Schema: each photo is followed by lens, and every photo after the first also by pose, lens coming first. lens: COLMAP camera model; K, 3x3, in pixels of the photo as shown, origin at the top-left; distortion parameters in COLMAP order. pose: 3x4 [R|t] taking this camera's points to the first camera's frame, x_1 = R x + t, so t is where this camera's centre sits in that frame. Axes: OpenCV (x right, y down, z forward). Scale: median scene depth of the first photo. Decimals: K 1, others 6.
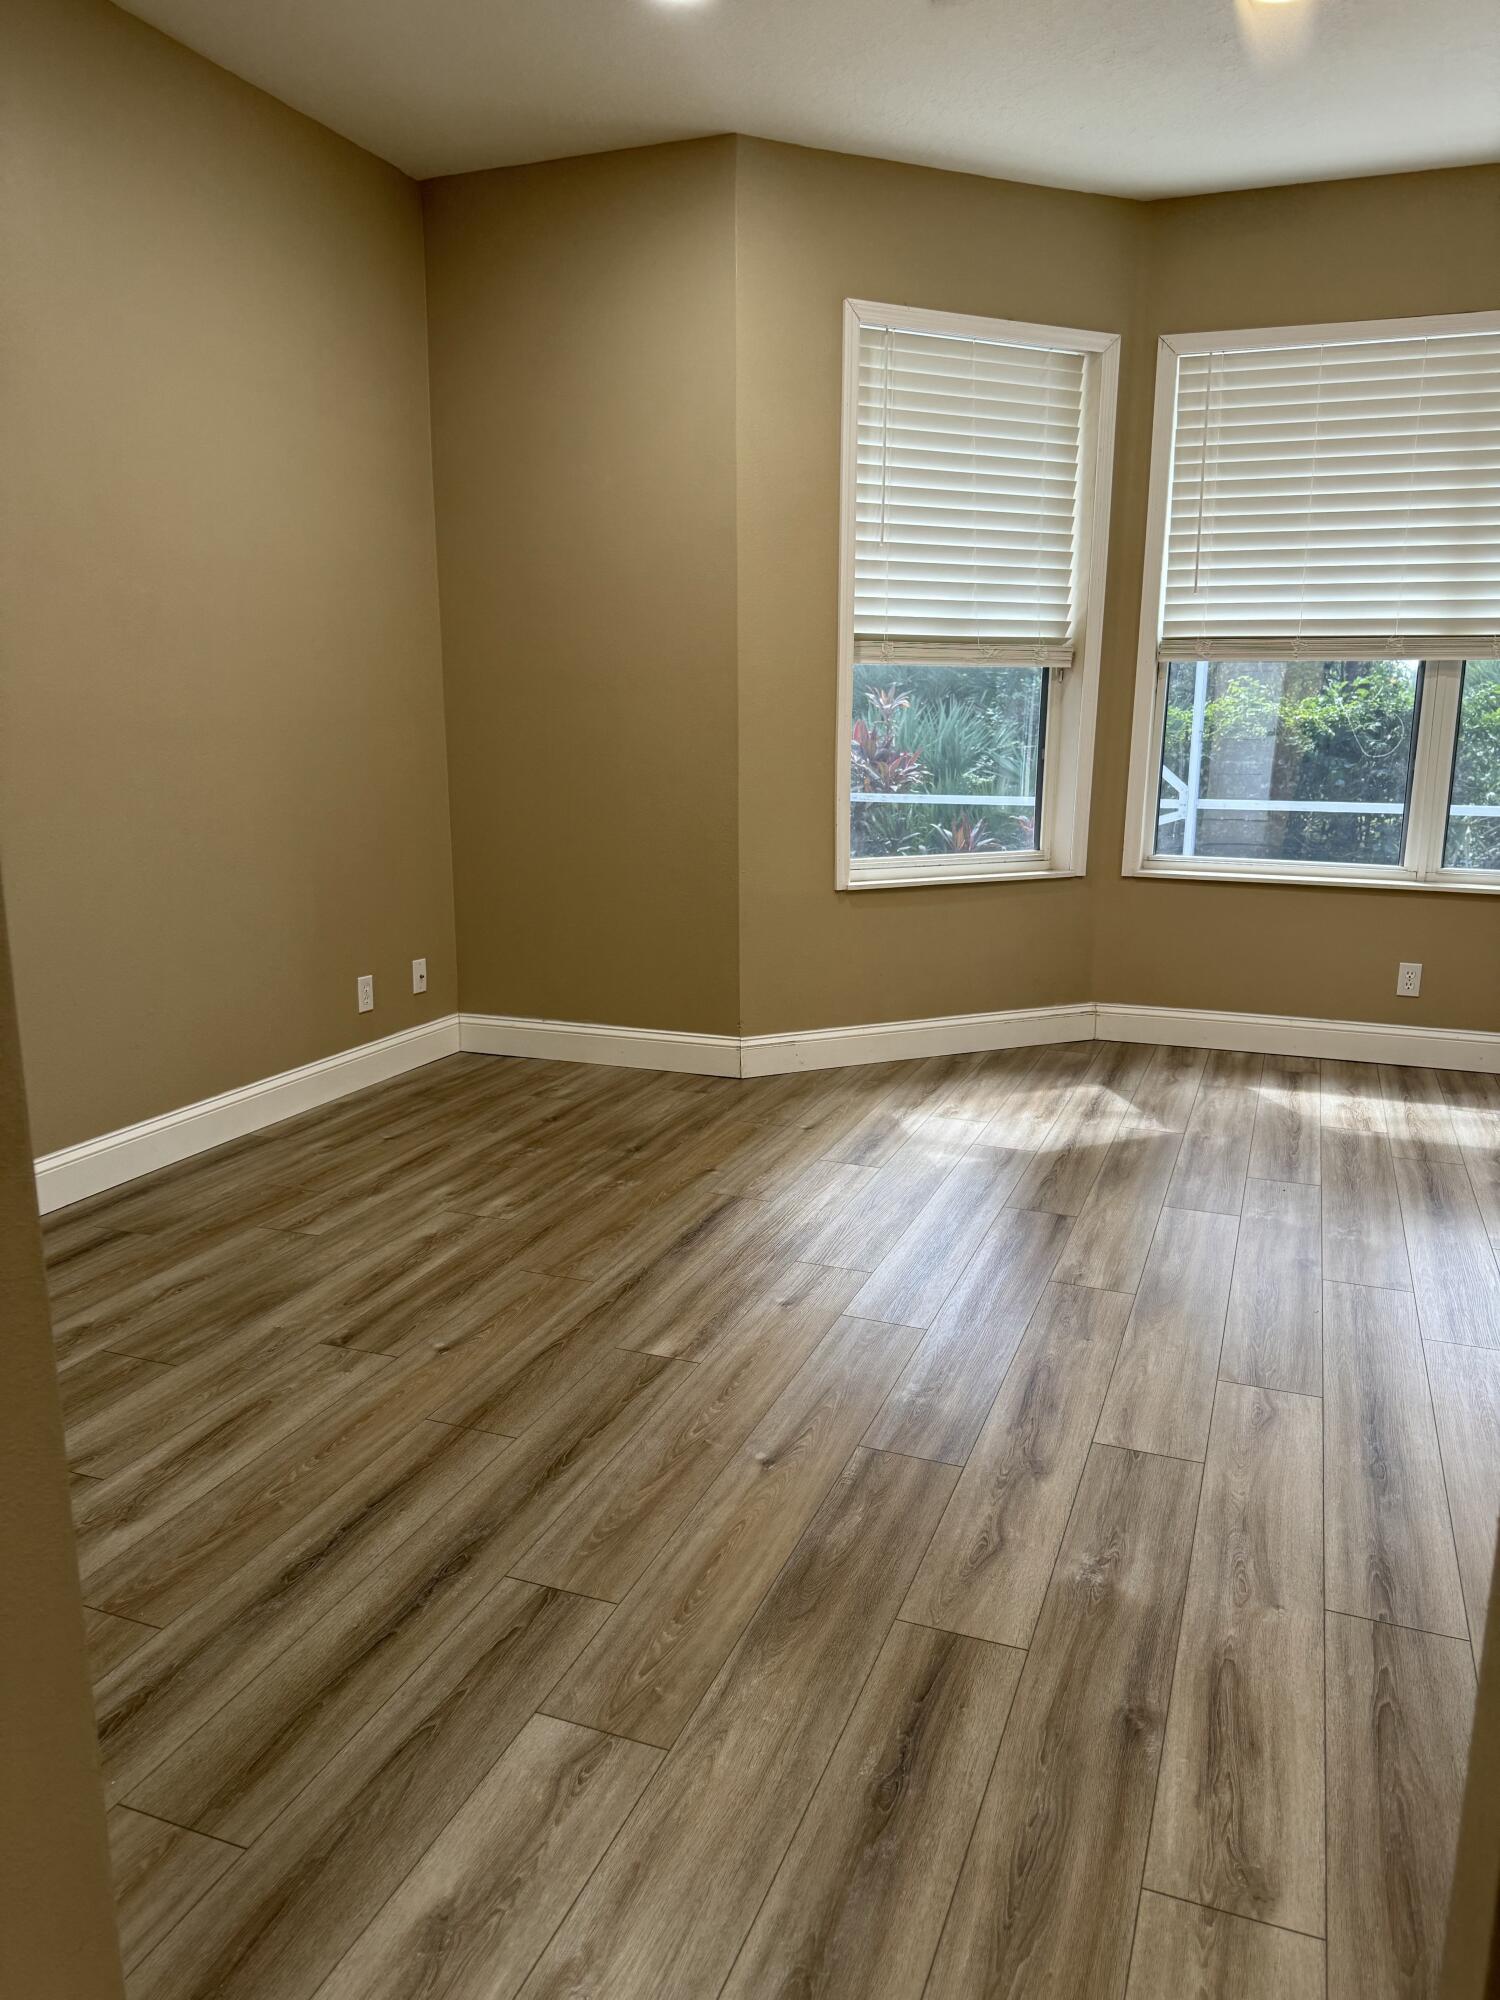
lens RADIAL K [[1428.4, 0, 751.4], [0, 1428.4, 1000.1], [0, 0, 1]] dist [0.024229, -0.018326]
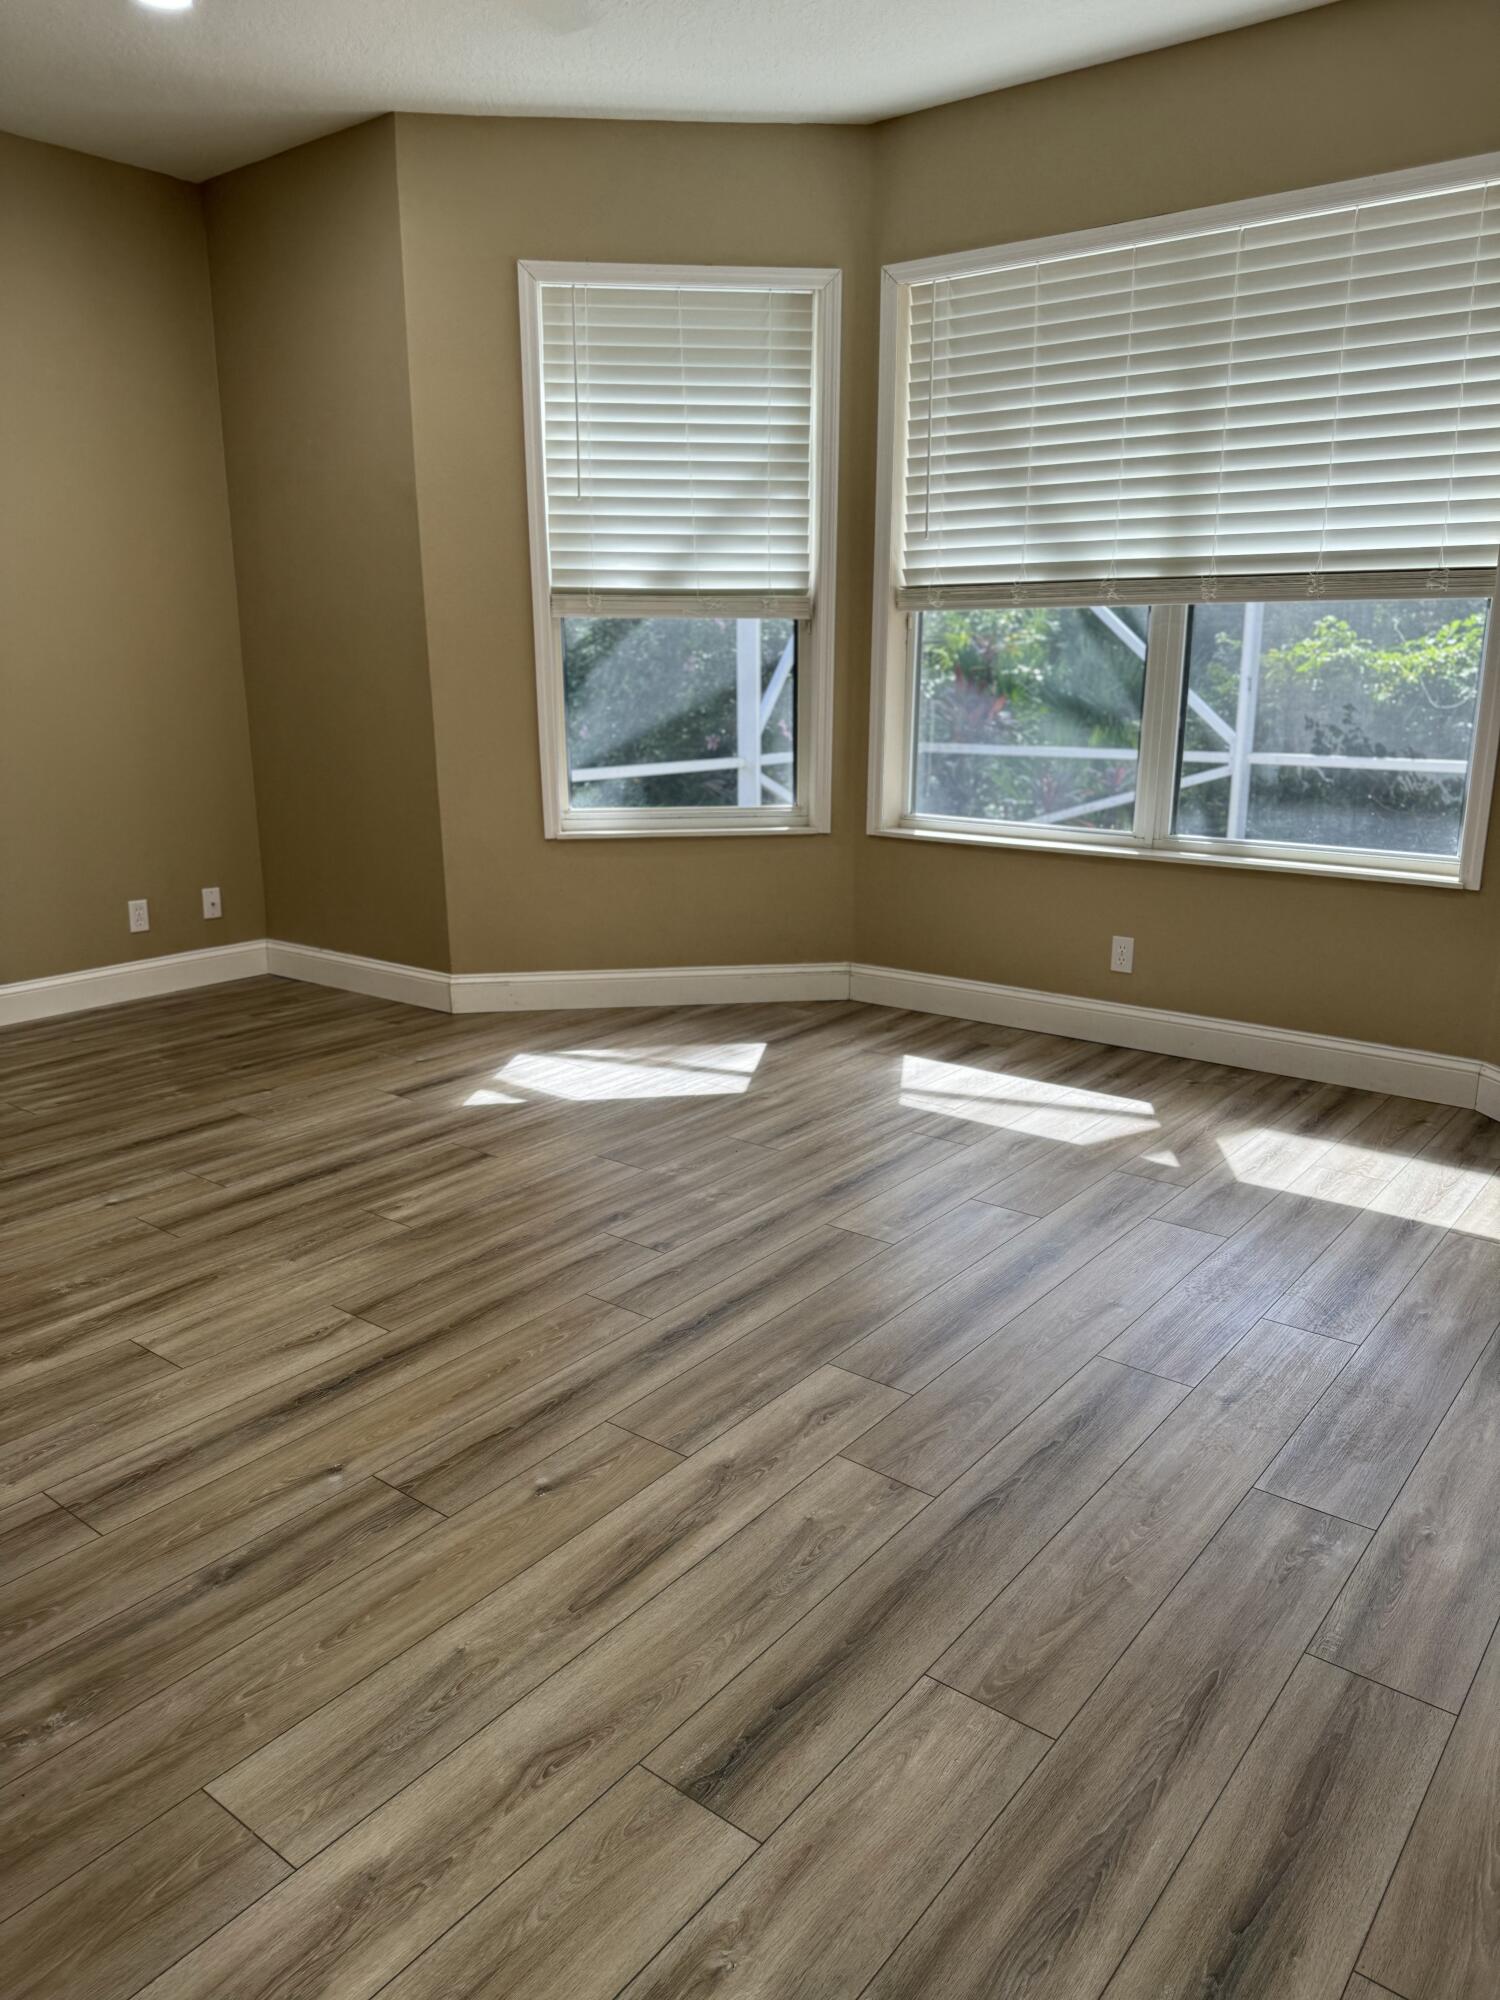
lens RADIAL K [[1428.4, 0, 752.4], [0, 1428.4, 1001.0], [0, 0, 1]] dist [0.024229, -0.018326]
pose [[0.954549, 0.063187, -0.291279, 0.508067], [-0.051902, 0.997578, 0.046316, -0.014916], [0.293500, -0.029093, 0.955516, 0.046647]]
